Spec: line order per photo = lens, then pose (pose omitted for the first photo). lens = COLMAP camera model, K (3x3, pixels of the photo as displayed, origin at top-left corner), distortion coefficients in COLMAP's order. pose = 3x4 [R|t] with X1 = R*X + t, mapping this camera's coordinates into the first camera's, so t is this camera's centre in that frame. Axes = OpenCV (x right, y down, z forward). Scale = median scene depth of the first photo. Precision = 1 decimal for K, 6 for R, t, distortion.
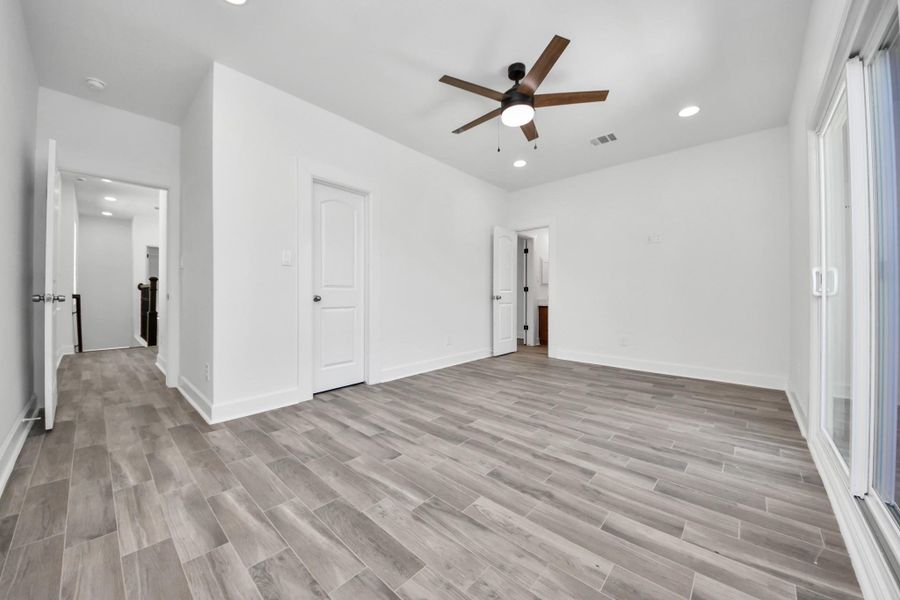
lens RADIAL K [[327.4, 0, 450.0], [0, 327.4, 300.0], [0, 0, 1]] dist [-0.000026, -0.000029]
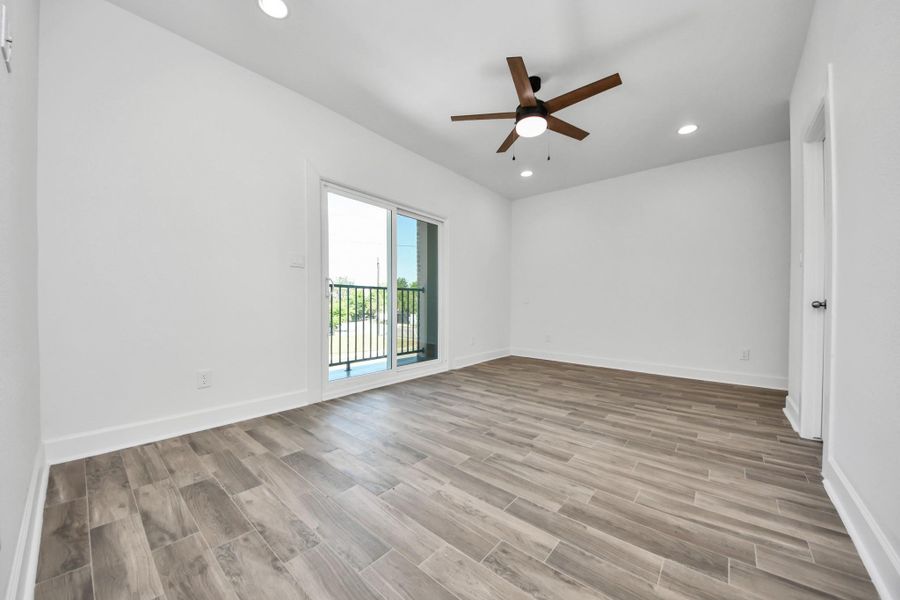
lens RADIAL K [[327.2, 0, 442.7], [0, 327.2, 296.6], [0, 0, 1]] dist [0.001677, -0.004333]
pose [[-0.999889, -0.009174, -0.011744, 0.513680], [-0.009142, 0.999954, -0.002736, -0.015307], [0.011769, -0.002629, -0.999927, 2.108581]]
